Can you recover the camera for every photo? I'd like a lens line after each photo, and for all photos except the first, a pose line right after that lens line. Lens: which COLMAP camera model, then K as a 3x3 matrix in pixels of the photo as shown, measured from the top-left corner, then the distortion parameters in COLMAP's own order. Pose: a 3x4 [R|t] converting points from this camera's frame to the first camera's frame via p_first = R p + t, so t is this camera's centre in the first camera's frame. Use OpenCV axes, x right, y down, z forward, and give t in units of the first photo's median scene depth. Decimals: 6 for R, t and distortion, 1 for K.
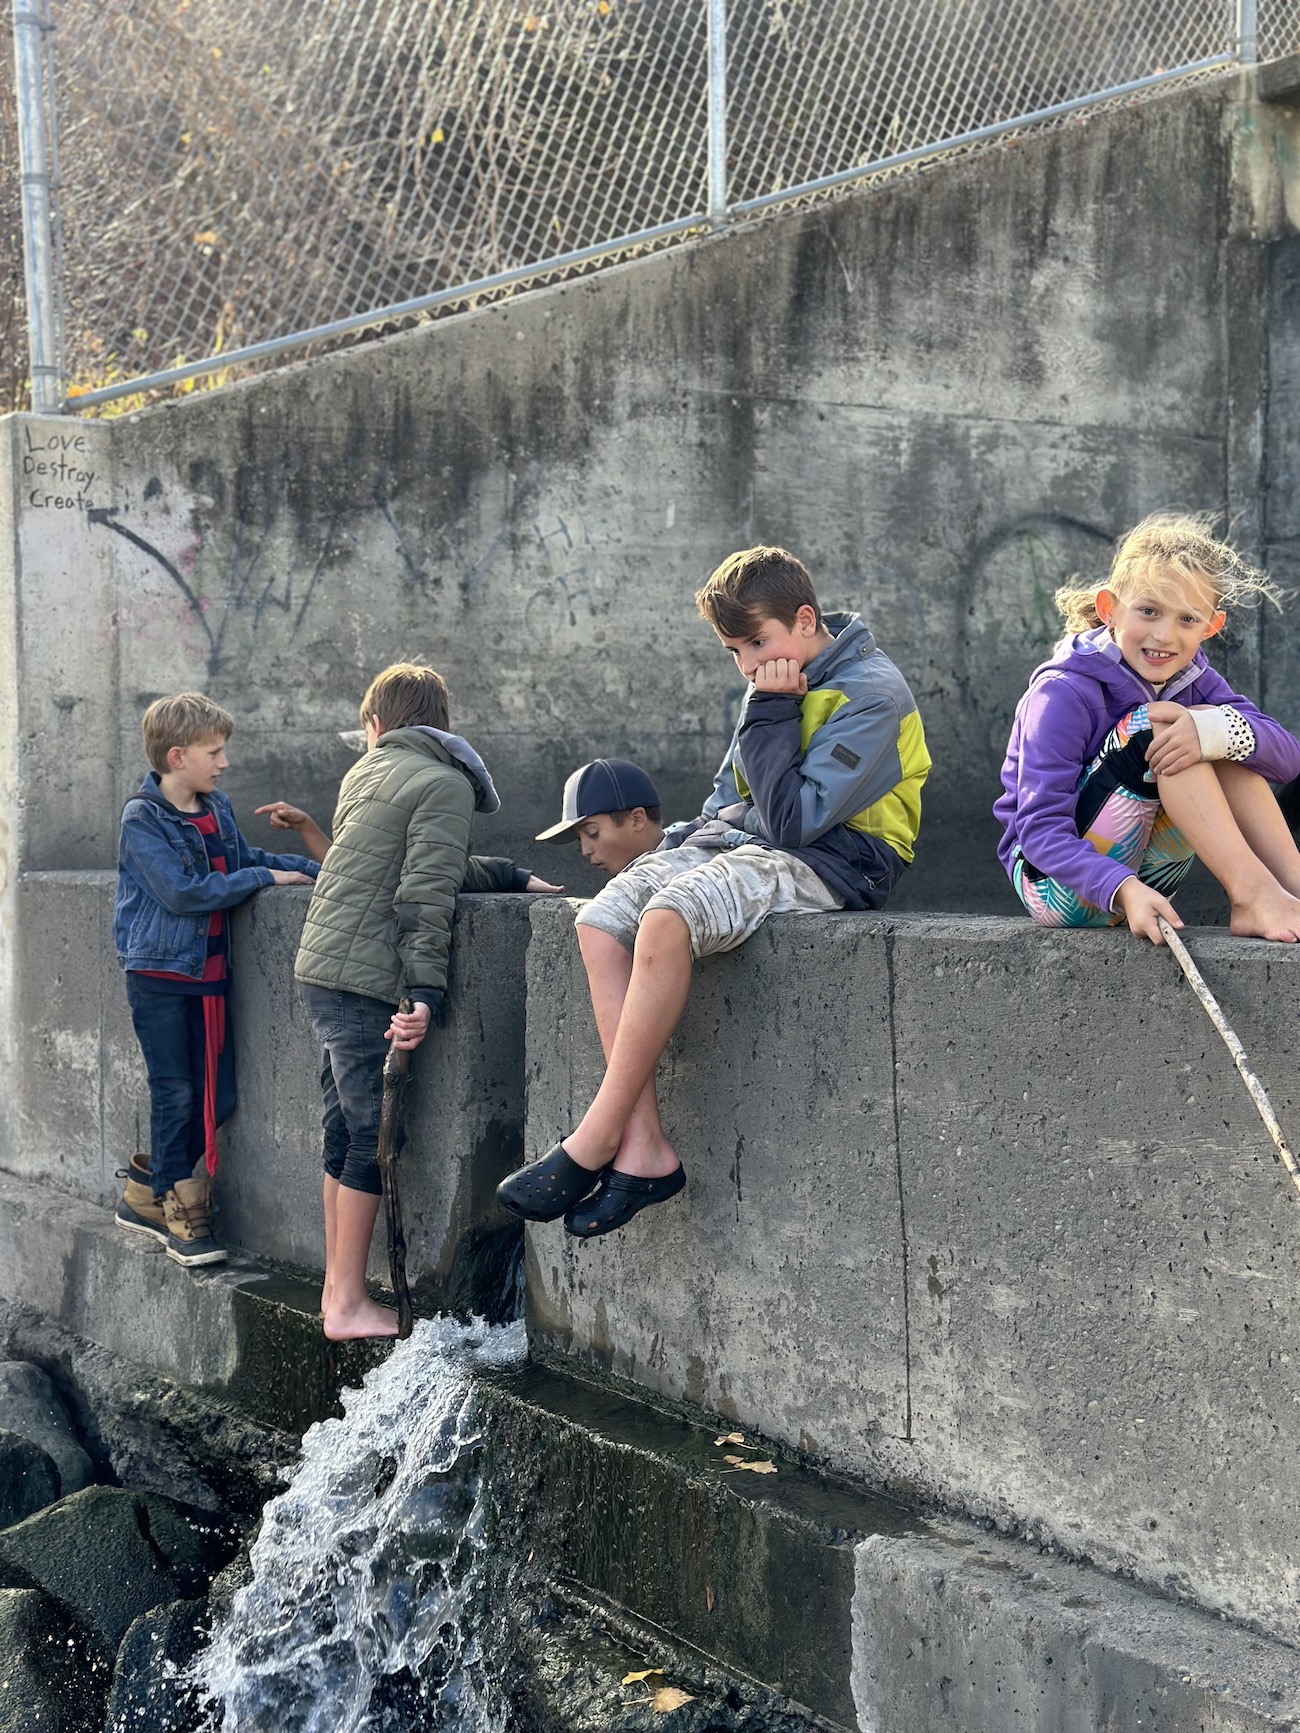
lens RADIAL K [[2356.8, 0, 709.0], [0, 2356.8, 904.4], [0, 0, 1]] dist [0.162782, 0.000000]
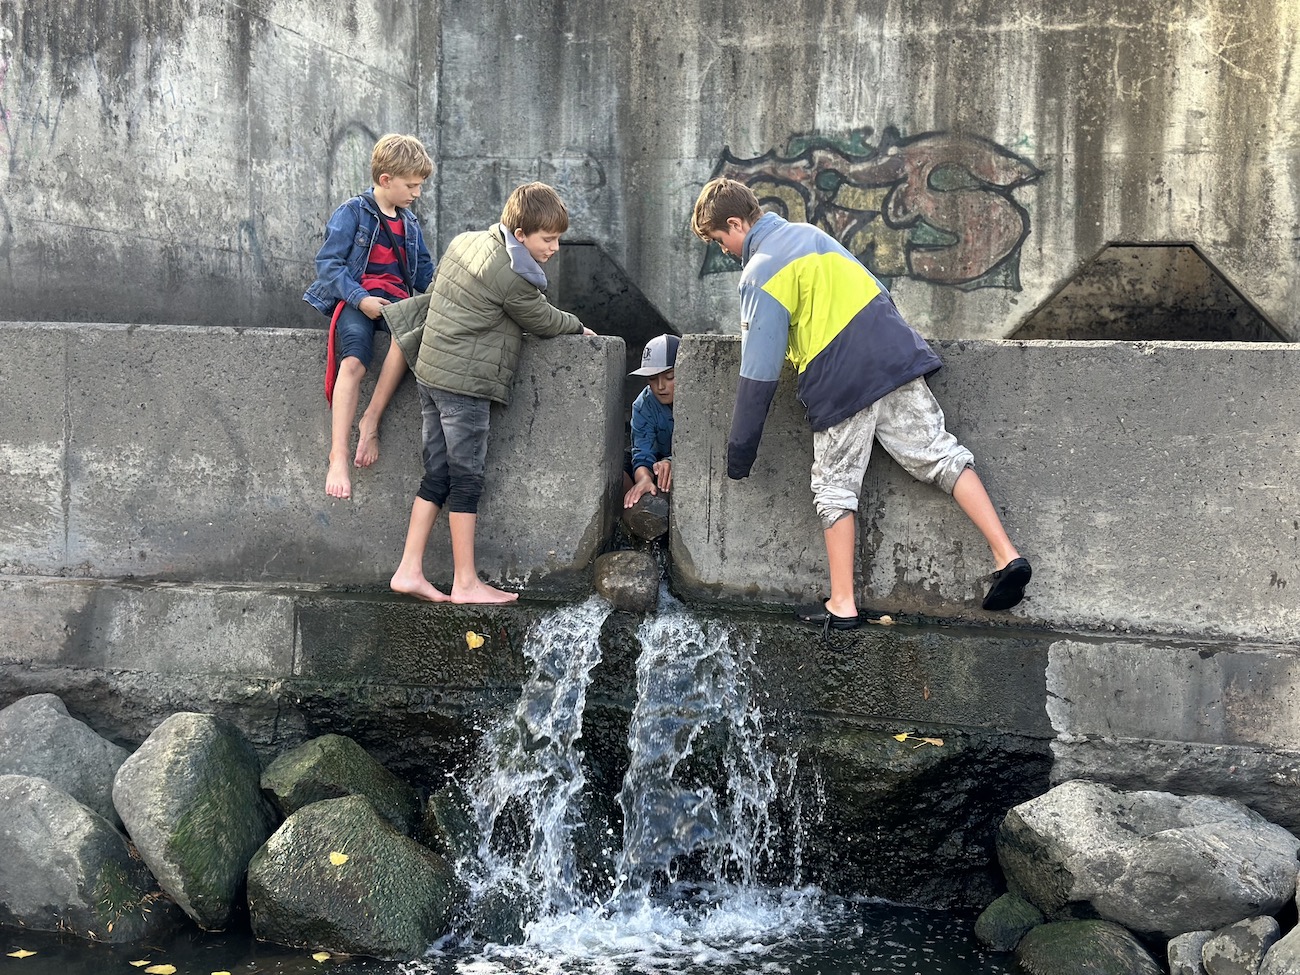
lens RADIAL K [[1767.9, 0, 645.7], [0, 1767.9, 479.4], [0, 0, 1]] dist [0.162782, 0.000000]
pose [[0.735704, -0.015202, 0.677133, -0.592753], [0.002958, 0.999811, 0.019232, 0.048010], [-0.677297, -0.012146, 0.735610, 0.054866]]
